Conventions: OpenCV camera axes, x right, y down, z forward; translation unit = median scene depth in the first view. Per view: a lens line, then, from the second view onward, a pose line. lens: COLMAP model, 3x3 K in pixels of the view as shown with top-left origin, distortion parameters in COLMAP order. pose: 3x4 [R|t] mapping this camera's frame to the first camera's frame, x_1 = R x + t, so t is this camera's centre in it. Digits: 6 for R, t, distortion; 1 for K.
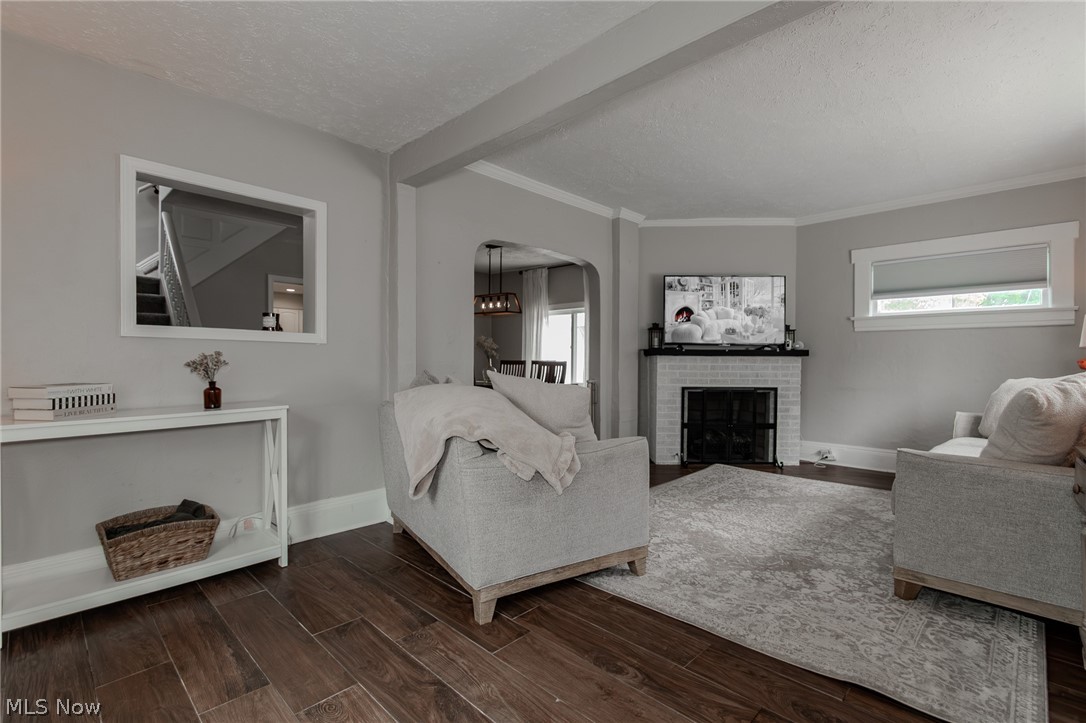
lens RADIAL K [[500.3, 0, 541.6], [0, 500.3, 365.3], [0, 0, 1]] dist [0.005272, -0.003129]
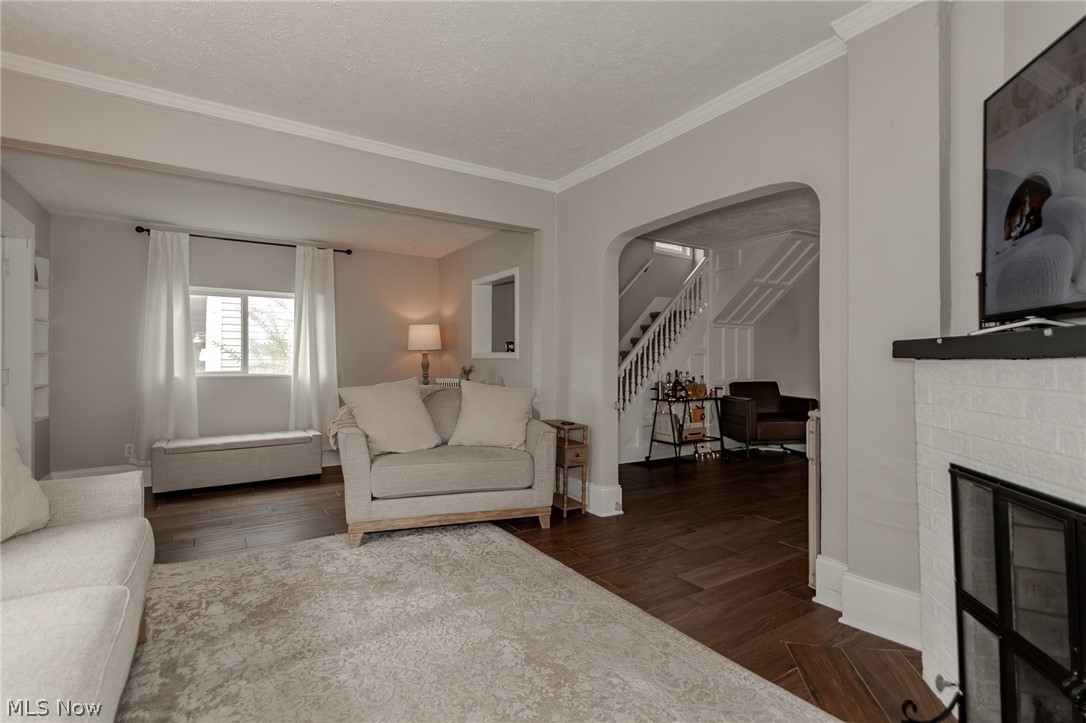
lens RADIAL K [[500.3, 0, 523.9], [0, 500.3, 355.0], [0, 0, 1]] dist [0.005272, -0.003129]
pose [[-0.226188, -0.022433, -0.973825, 1.266001], [-0.007982, 0.999744, -0.021176, -0.024811], [0.974051, 0.002983, -0.226309, 1.643990]]
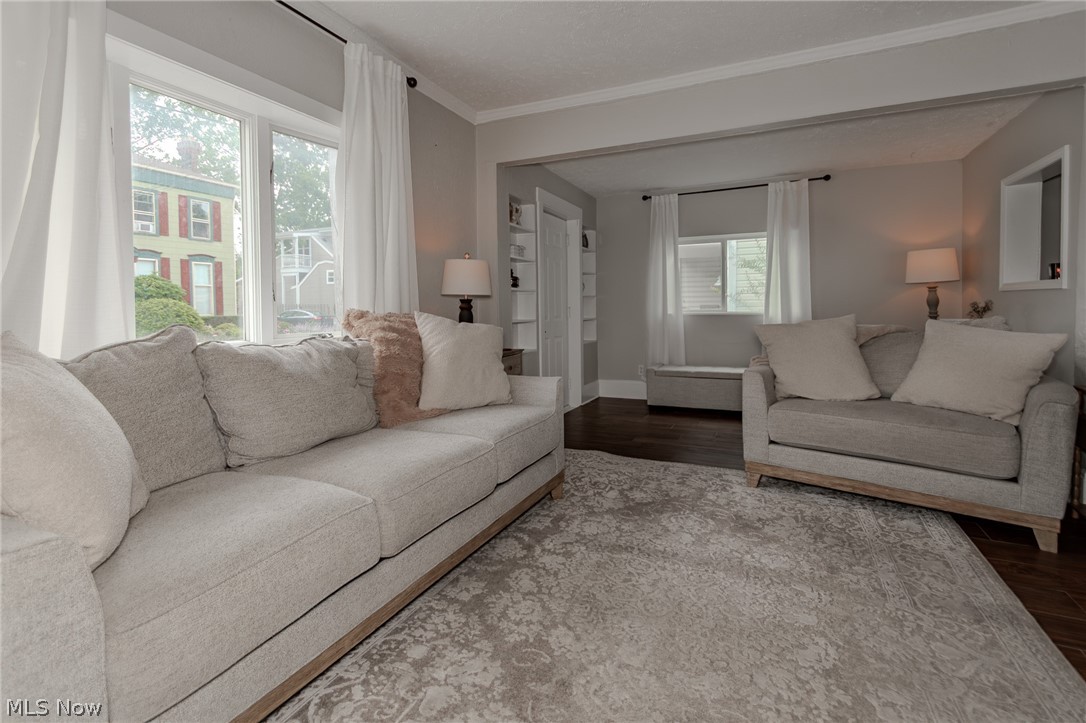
lens RADIAL K [[500.3, 0, 544.2], [0, 500.3, 312.2], [0, 0, 1]] dist [0.005272, -0.003129]
pose [[-0.939963, 0.006248, -0.341219, 1.038379], [0.001401, 0.999895, 0.014451, -0.013170], [0.341273, 0.013105, -0.939873, 1.905785]]
